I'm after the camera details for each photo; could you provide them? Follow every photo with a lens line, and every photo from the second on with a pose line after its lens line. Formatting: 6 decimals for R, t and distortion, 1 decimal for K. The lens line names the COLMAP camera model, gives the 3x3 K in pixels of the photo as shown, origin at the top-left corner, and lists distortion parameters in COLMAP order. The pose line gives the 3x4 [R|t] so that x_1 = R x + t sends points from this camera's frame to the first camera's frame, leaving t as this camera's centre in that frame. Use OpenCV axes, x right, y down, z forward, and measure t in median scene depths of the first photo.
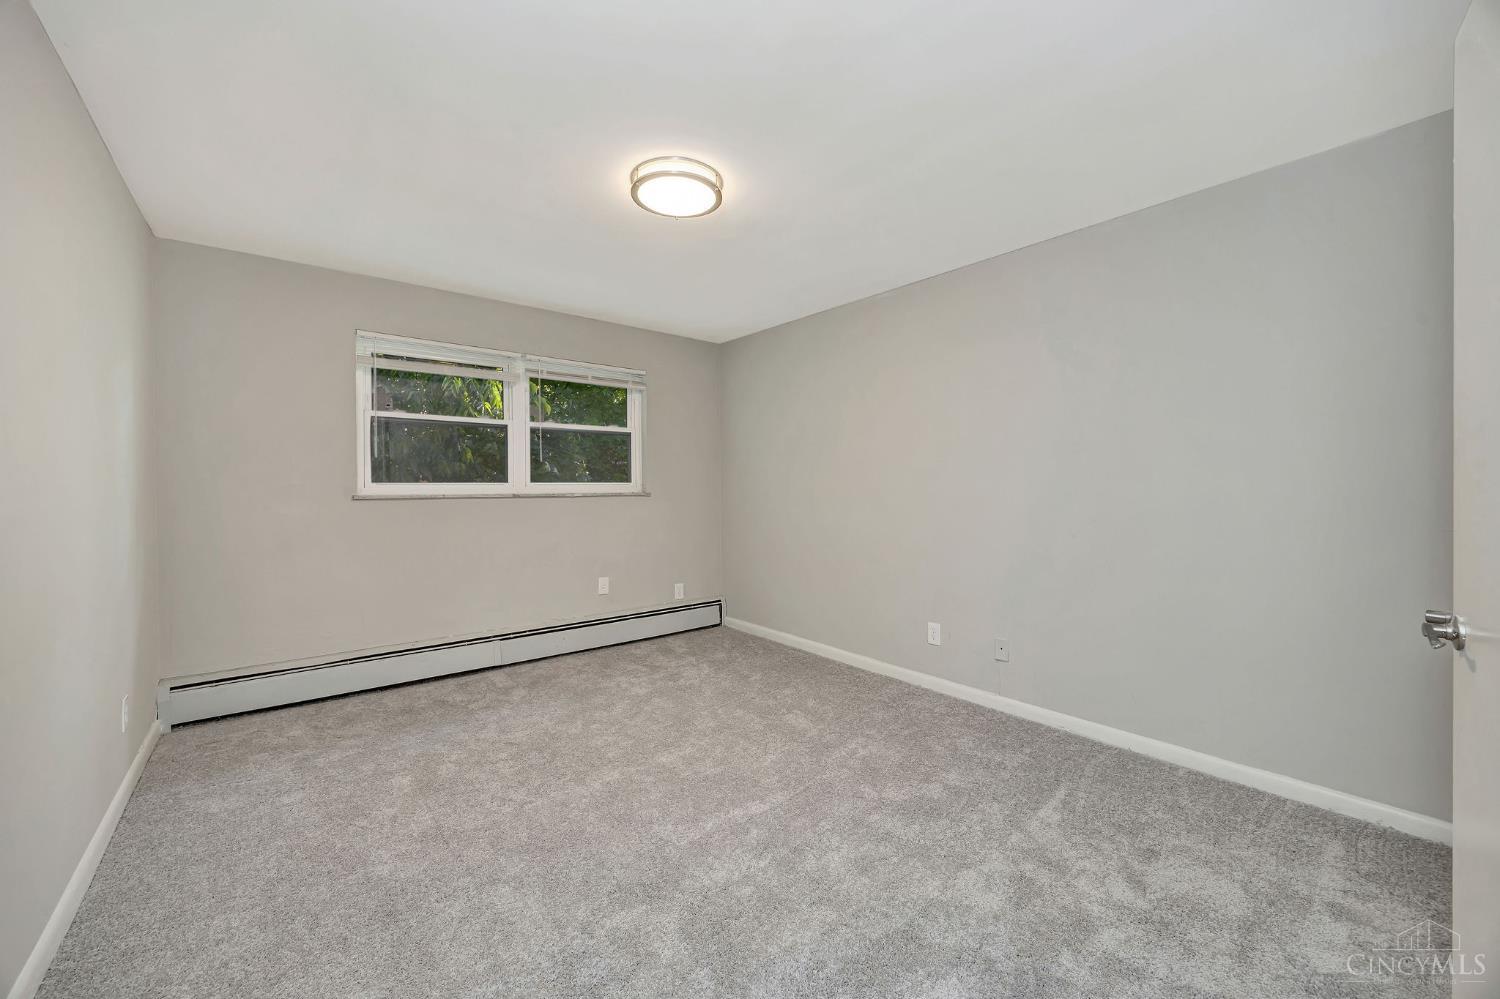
lens RADIAL K [[577.0, 0, 753.9], [0, 577.0, 501.8], [0, 0, 1]] dist [-0.000159, -0.000121]
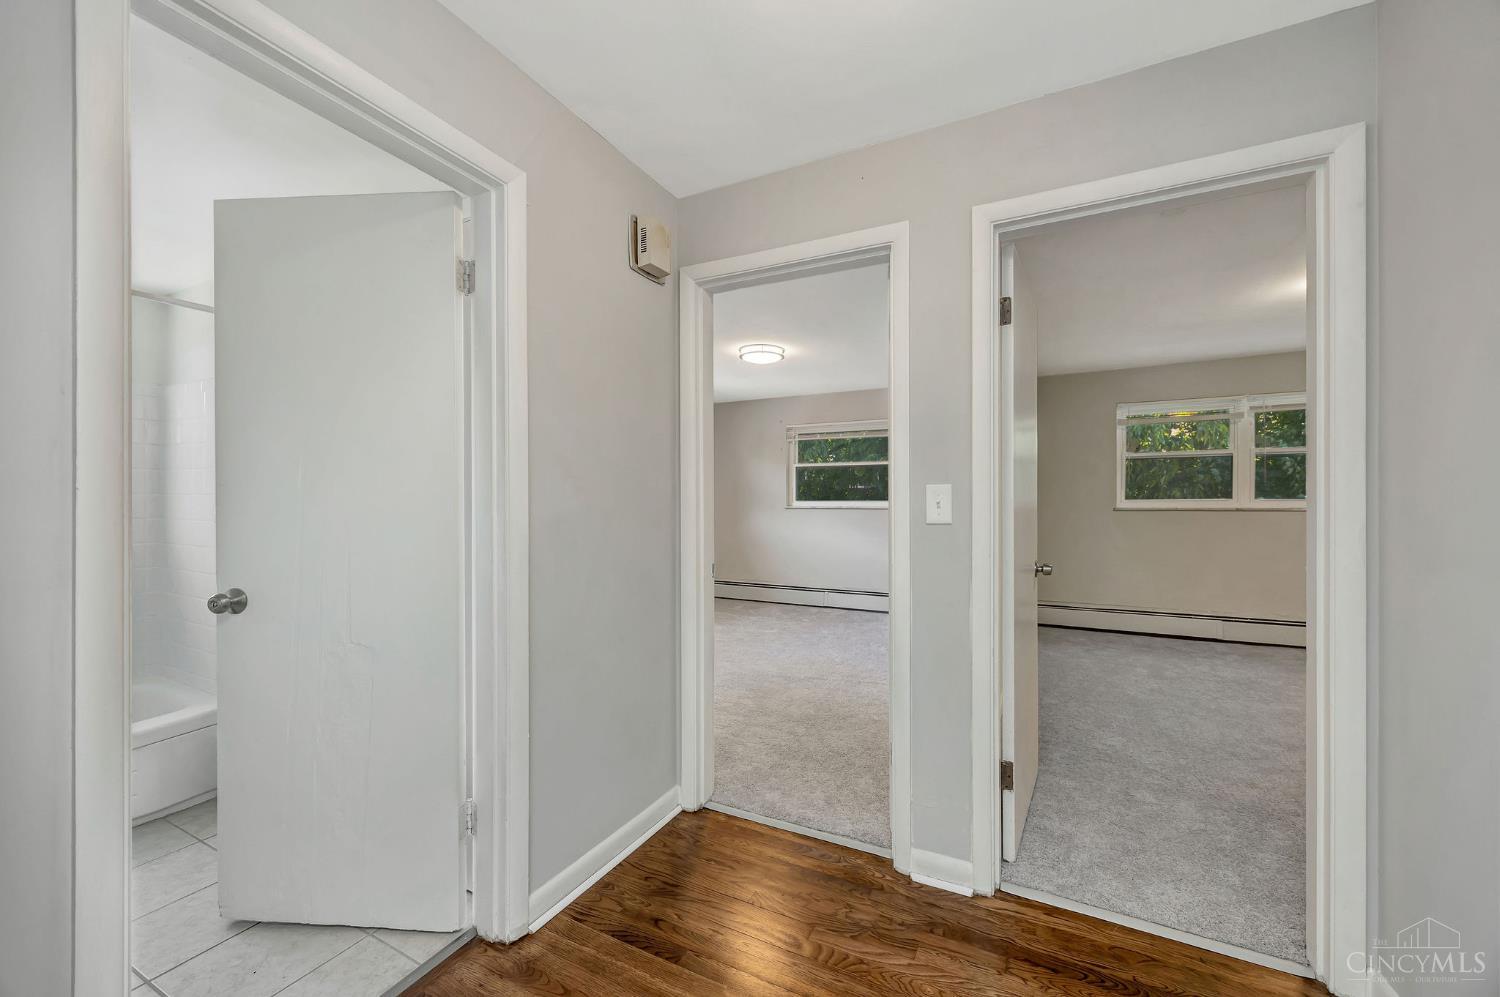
lens RADIAL K [[577.0, 0, 753.9], [0, 577.0, 500.8], [0, 0, 1]] dist [-0.000159, -0.000121]
pose [[0.407096, -0.002089, -0.913383, 0.329184], [-0.018106, 0.999782, -0.010356, 0.003538], [0.913206, 0.020754, 0.406969, -0.514408]]
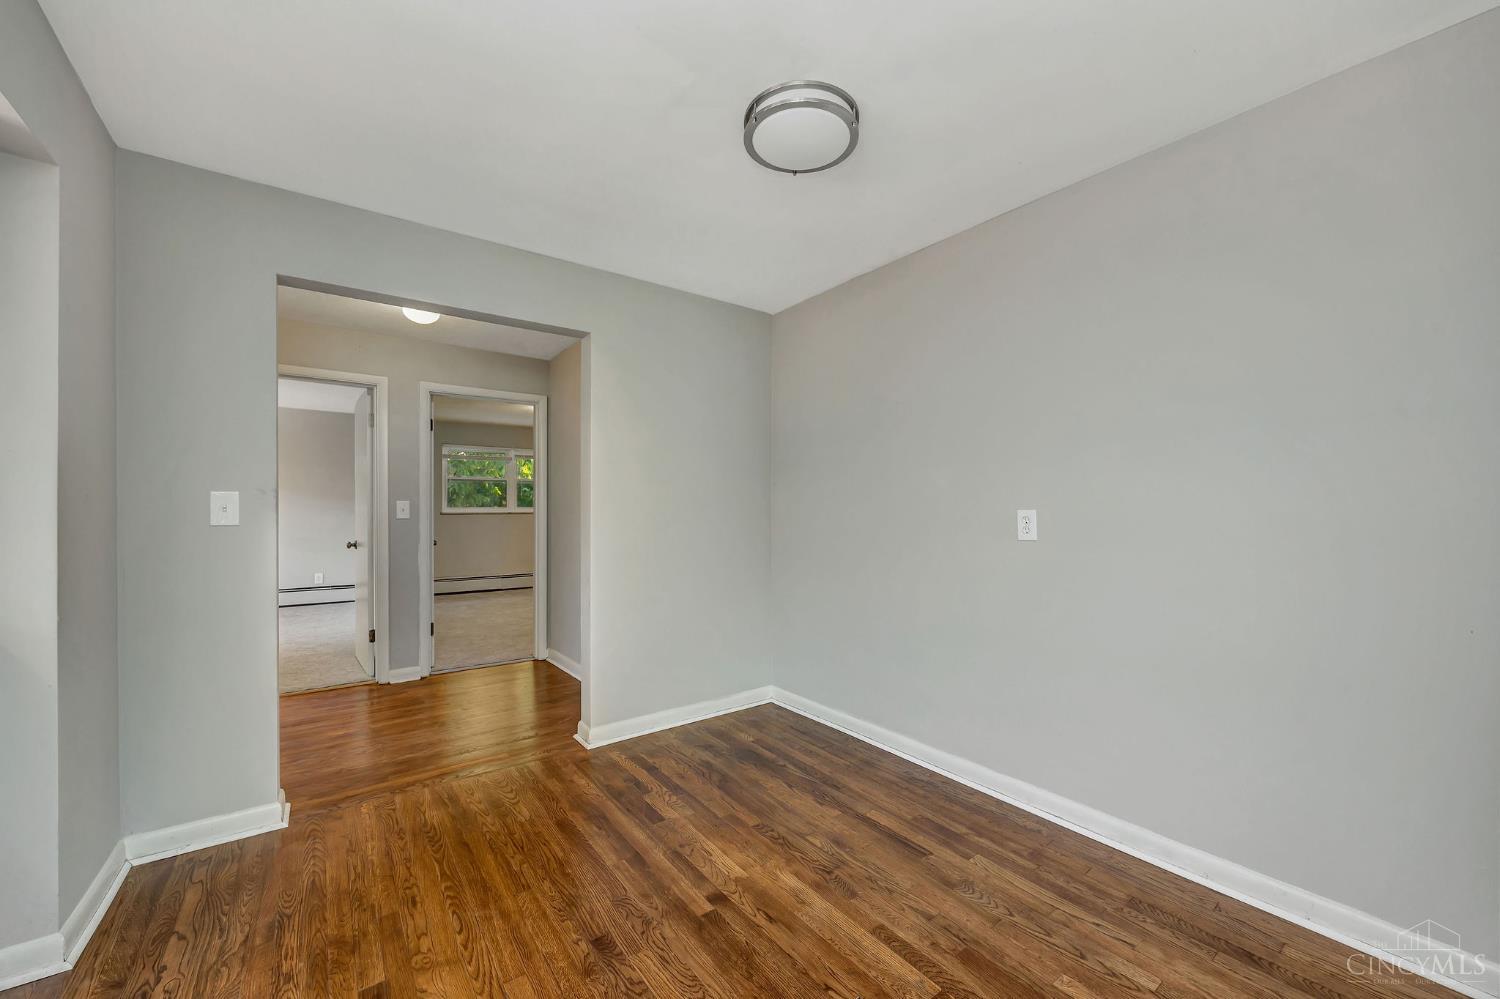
lens RADIAL K [[577.0, 0, 753.9], [0, 577.0, 501.8], [0, 0, 1]] dist [-0.000159, -0.000121]
pose [[0.999131, -0.005897, -0.041271, 0.651178], [0.004651, 0.999533, -0.030208, 0.019000], [0.041430, 0.029990, 0.998691, -1.233291]]
